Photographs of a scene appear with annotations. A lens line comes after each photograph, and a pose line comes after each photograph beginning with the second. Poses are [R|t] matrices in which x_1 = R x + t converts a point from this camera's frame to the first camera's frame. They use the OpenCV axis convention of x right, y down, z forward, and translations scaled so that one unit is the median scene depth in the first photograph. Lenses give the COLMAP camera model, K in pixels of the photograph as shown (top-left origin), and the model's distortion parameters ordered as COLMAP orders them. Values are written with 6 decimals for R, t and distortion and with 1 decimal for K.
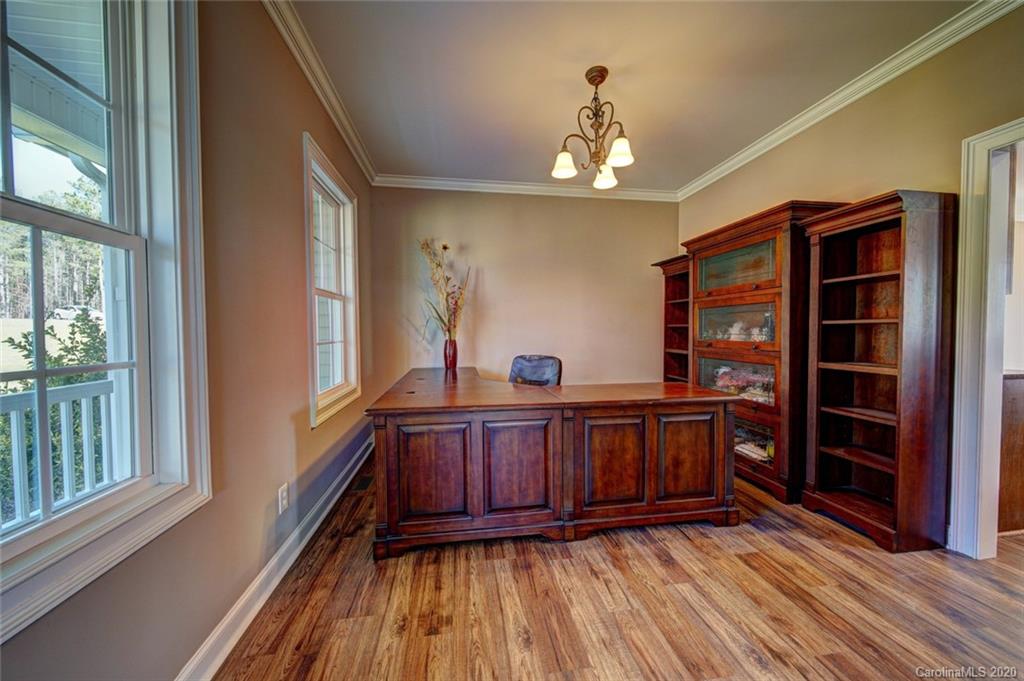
lens RADIAL K [[362.6, 0, 513.7], [0, 362.6, 341.2], [0, 0, 1]] dist [0.000380, -0.001670]
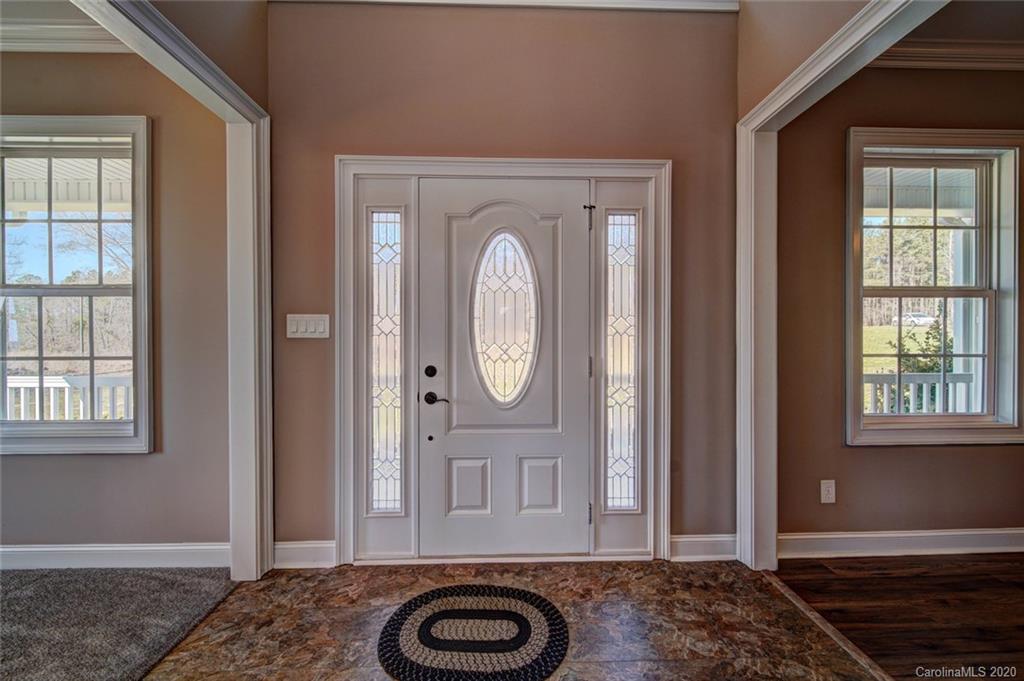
lens RADIAL K [[362.6, 0, 513.8], [0, 362.6, 337.8], [0, 0, 1]] dist [0.000380, -0.001670]
pose [[-0.135755, 0.007196, -0.990716, 0.768692], [-0.029516, 0.999500, 0.011304, 0.013444], [0.990303, 0.030777, -0.135474, -0.790002]]
